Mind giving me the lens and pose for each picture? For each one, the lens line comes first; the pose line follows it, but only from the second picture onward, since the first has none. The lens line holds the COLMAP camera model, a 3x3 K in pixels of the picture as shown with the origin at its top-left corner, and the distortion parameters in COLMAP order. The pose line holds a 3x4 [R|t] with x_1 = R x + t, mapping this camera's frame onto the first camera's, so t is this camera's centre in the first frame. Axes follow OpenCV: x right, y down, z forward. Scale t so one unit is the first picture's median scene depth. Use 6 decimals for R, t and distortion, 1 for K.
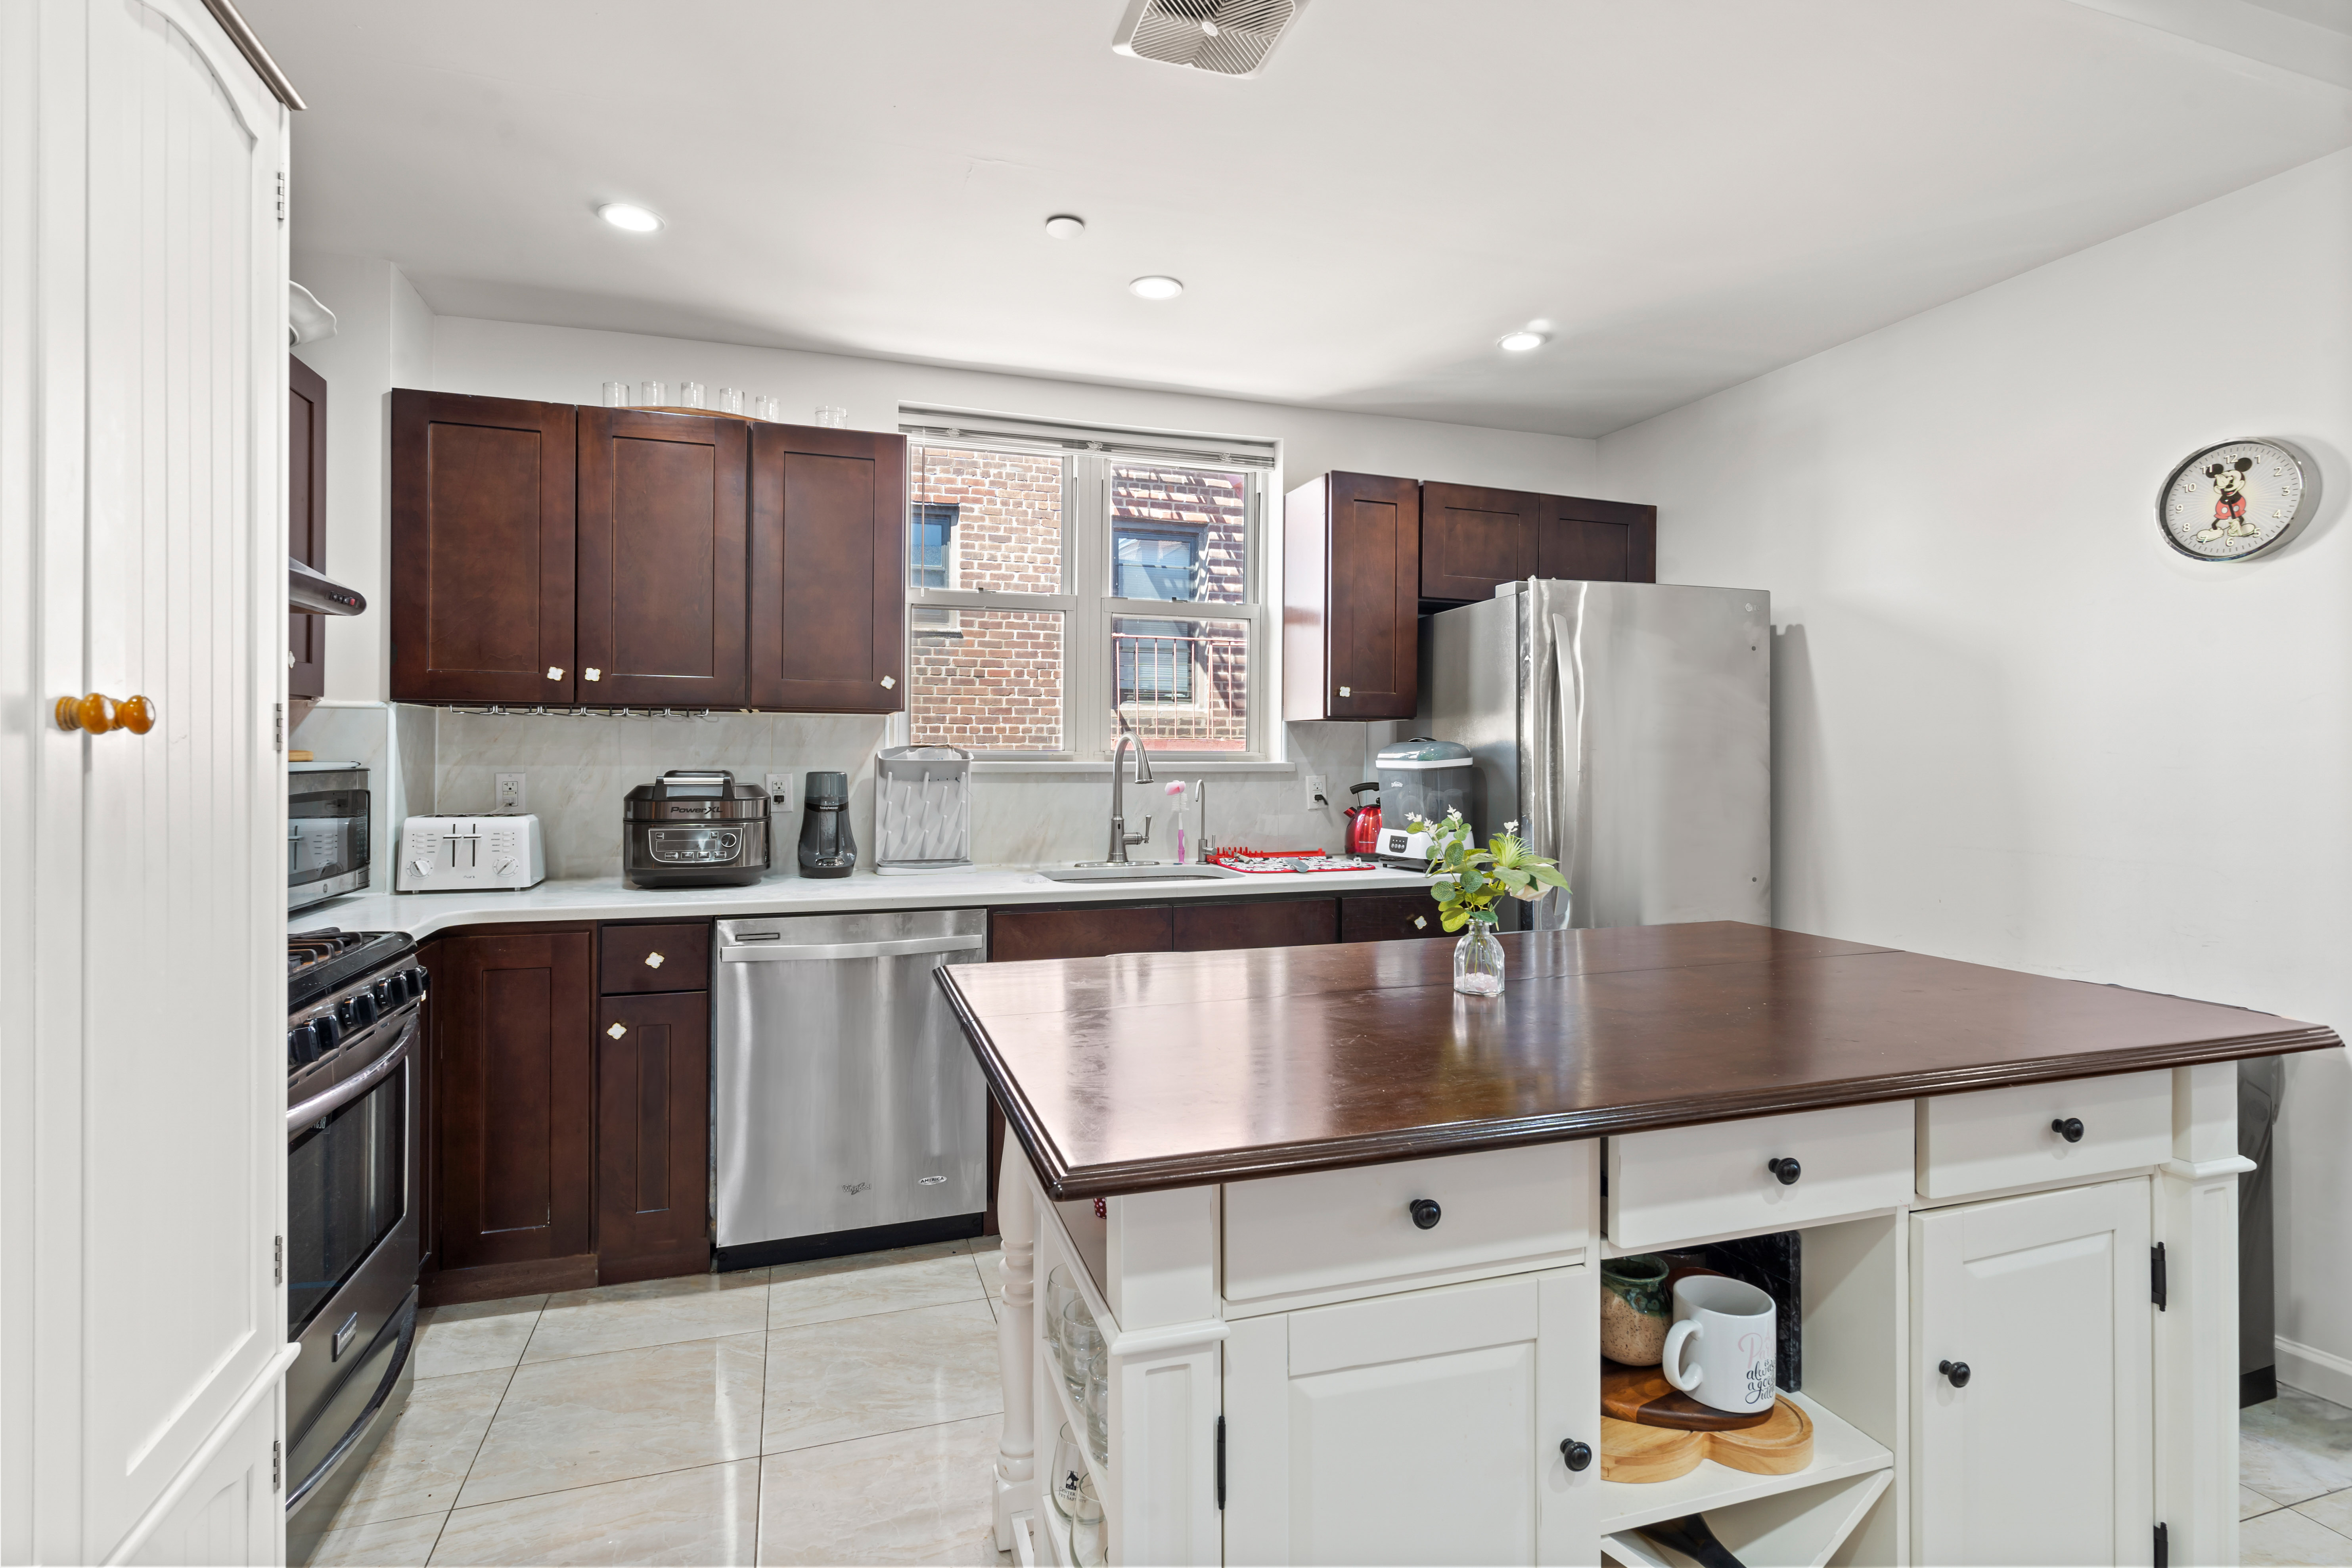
lens RADIAL K [[1166.4, 0, 1178.0], [0, 1166.4, 762.9], [0, 0, 1]] dist [-0.000976, -0.000041]
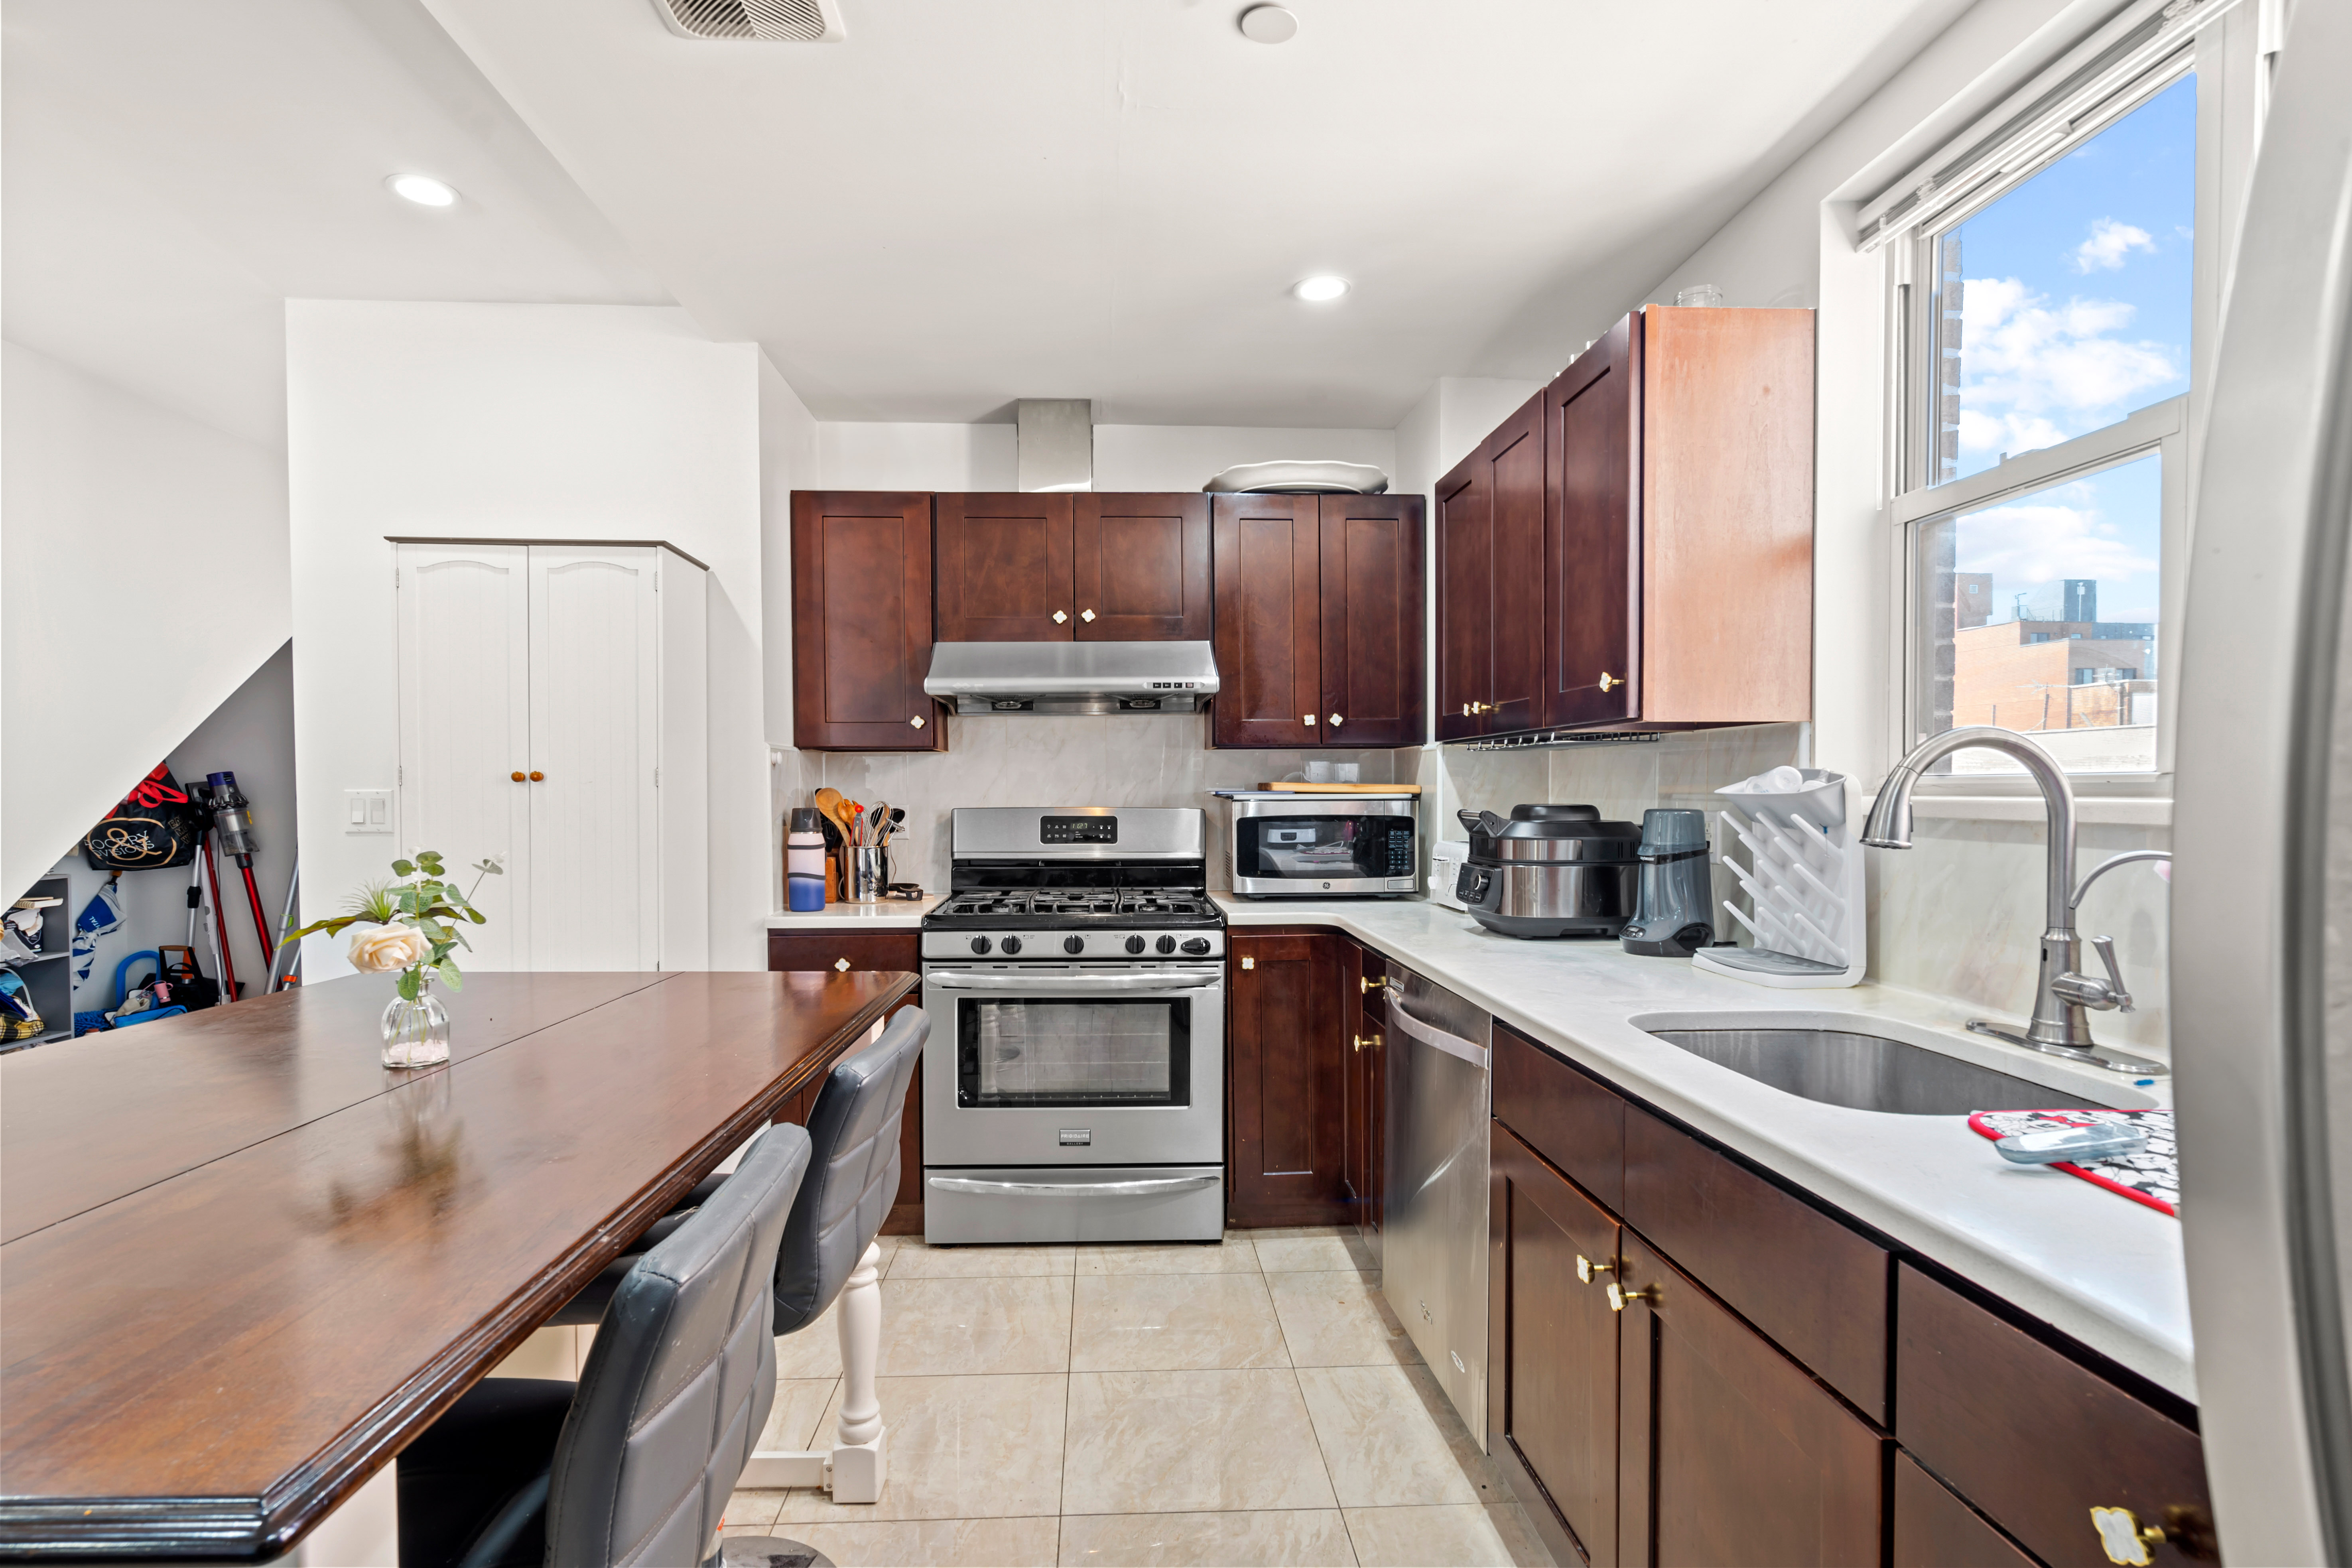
lens RADIAL K [[1125.0, 0, 1160.0], [0, 1125.0, 823.6], [0, 0, 1]] dist [-0.001674, -0.000030]
pose [[-0.262141, 0.027525, -0.964637, 0.430497], [-0.005006, 0.999541, 0.029881, -0.002594], [0.965017, 0.012662, -0.261883, 0.833670]]
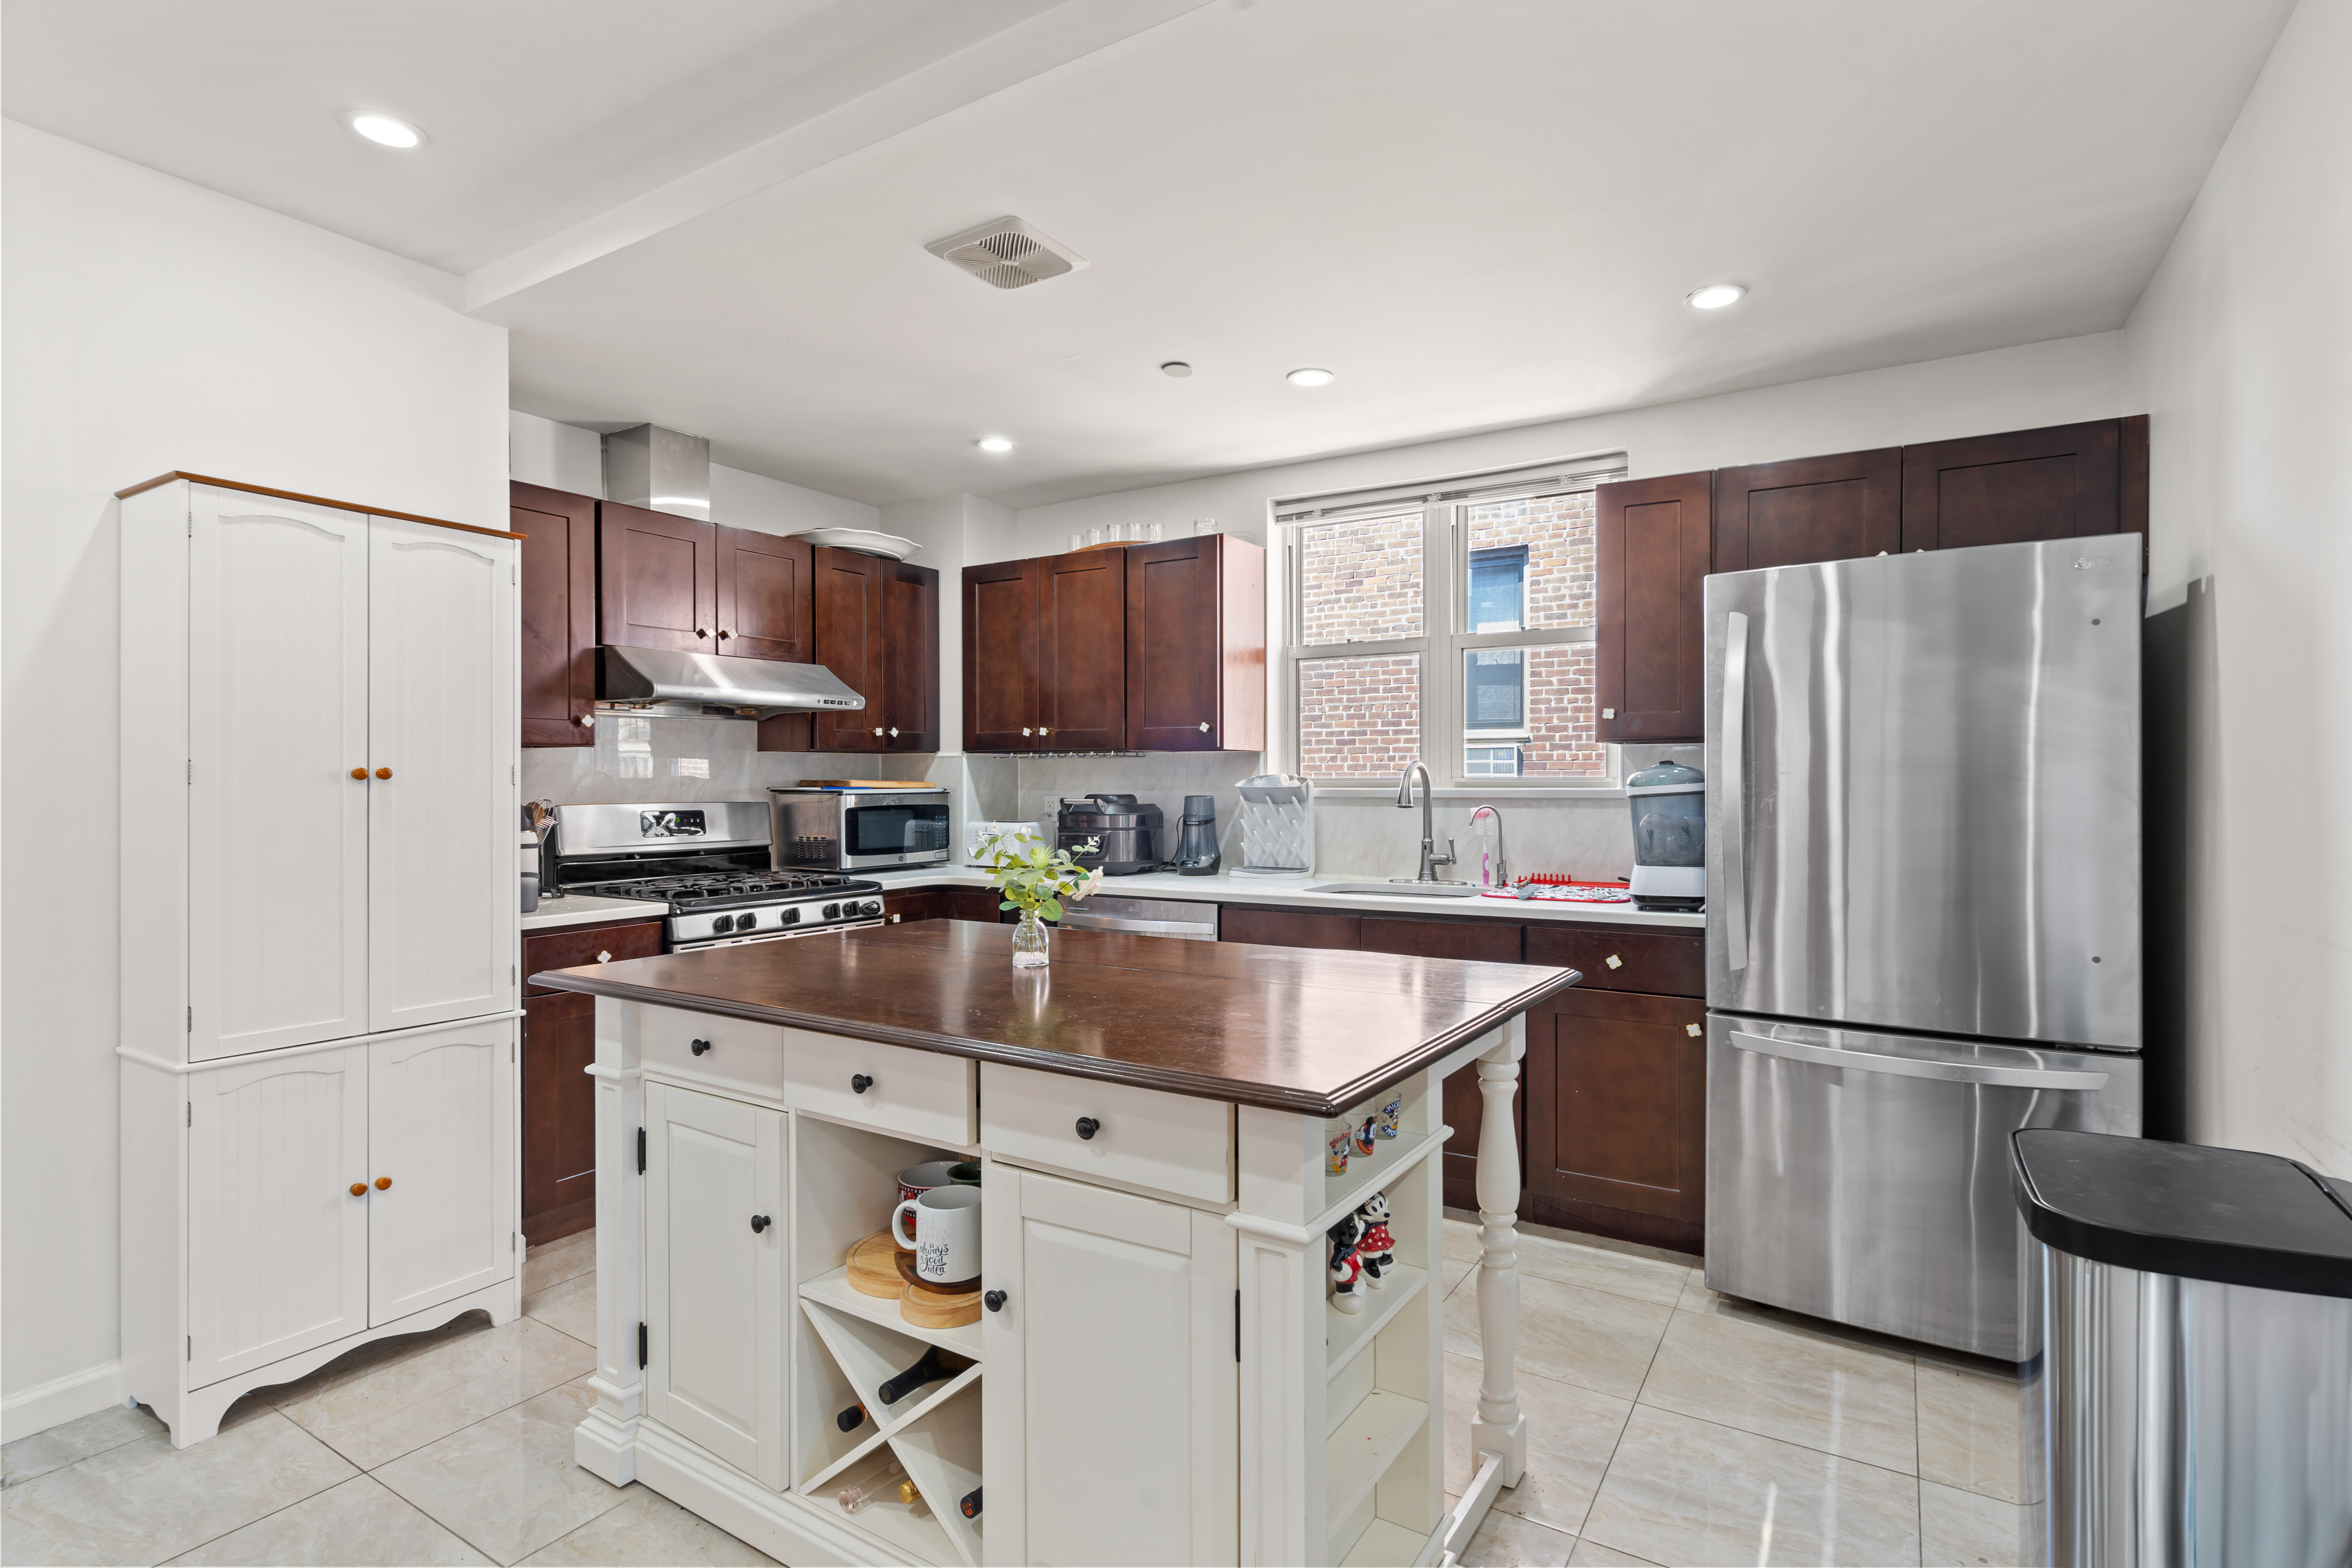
lens RADIAL K [[1135.8, 0, 1176.0], [0, 1135.8, 784.0], [0, 0, 1]] dist [0.000333, 0.000023]
pose [[0.635768, -0.002432, -0.771877, 0.644144], [-0.000713, 0.999993, -0.003738, -0.000582], [0.771880, 0.002927, 0.635761, 0.153742]]
